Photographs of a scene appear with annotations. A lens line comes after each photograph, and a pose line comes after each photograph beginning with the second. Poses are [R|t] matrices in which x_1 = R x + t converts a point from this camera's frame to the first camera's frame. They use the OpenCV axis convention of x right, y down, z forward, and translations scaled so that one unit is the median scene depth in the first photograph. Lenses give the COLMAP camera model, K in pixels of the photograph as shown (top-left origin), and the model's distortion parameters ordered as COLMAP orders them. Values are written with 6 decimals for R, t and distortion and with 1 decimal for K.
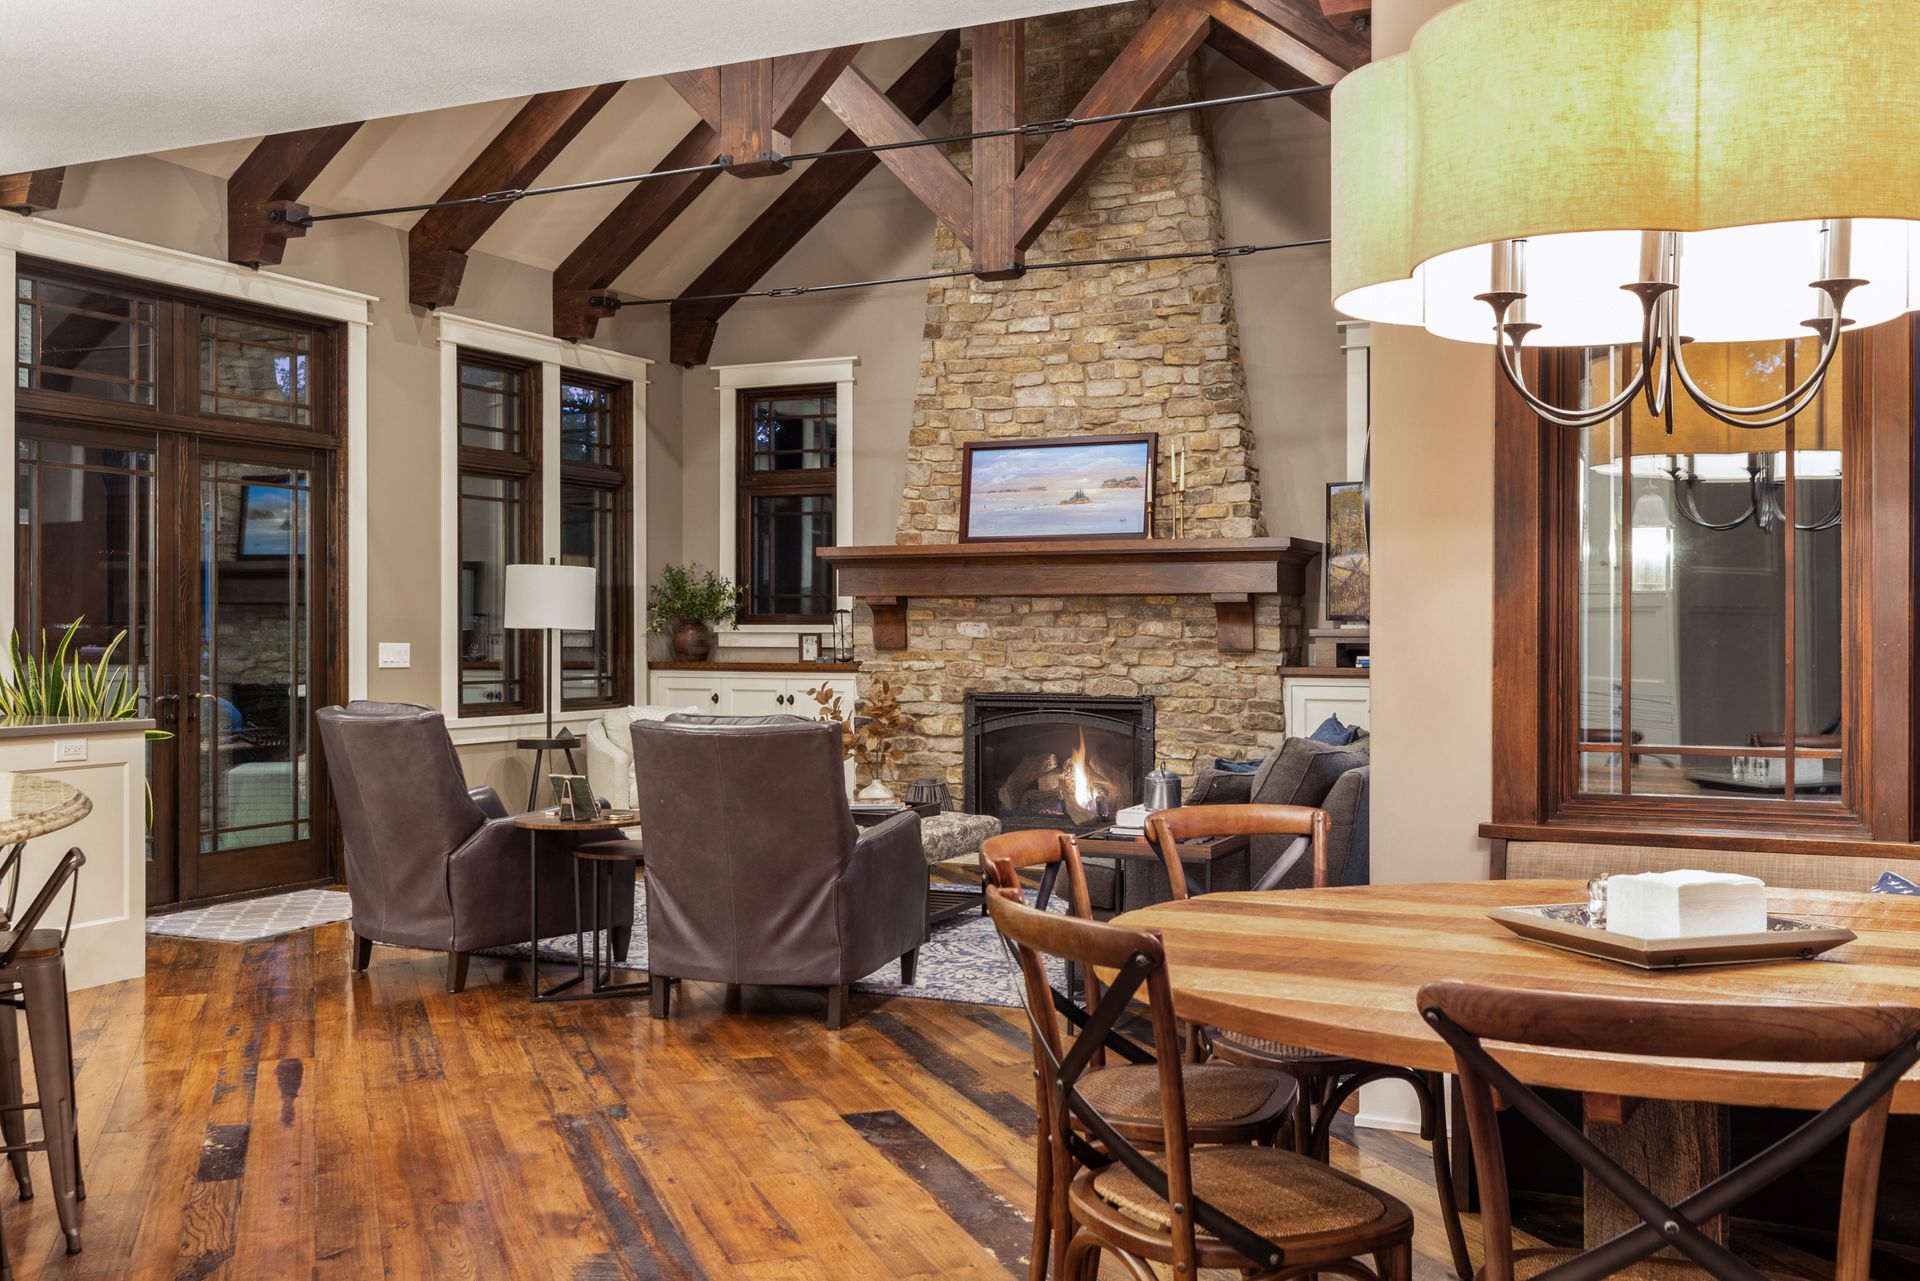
lens RADIAL K [[1833.5, 0, 960.0], [0, 1833.5, 640.5], [0, 0, 1]] dist [-0.000122, 0.000336]
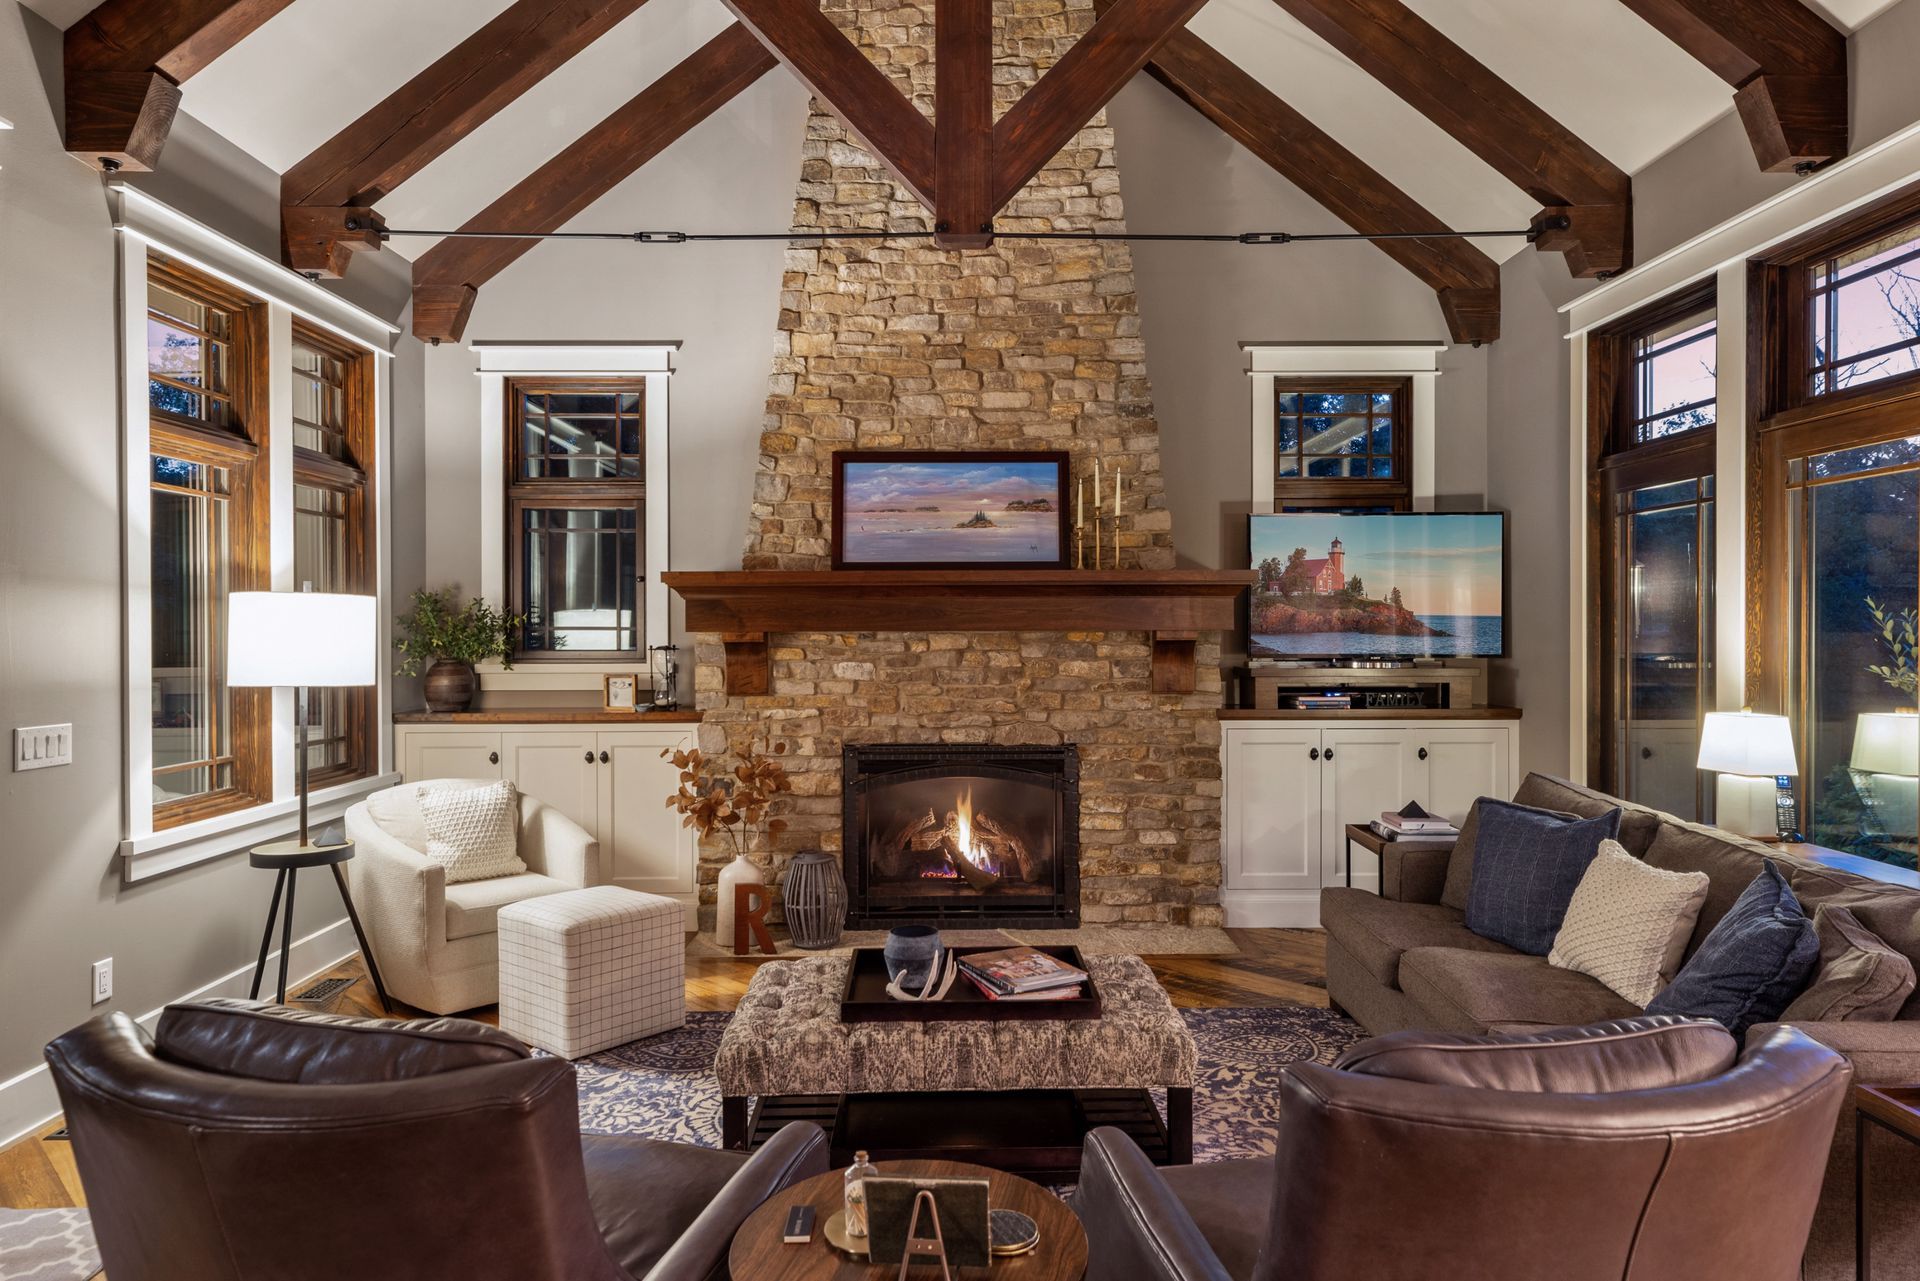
lens RADIAL K [[1197.4, 0, 962.8], [0, 1197.4, 629.8], [0, 0, 1]] dist [0.005242, 0.000261]
pose [[0.896972, -0.004559, 0.442063, -0.197508], [0.005579, 0.999984, -0.001009, -0.024583], [-0.442051, 0.003372, 0.896983, 0.483392]]
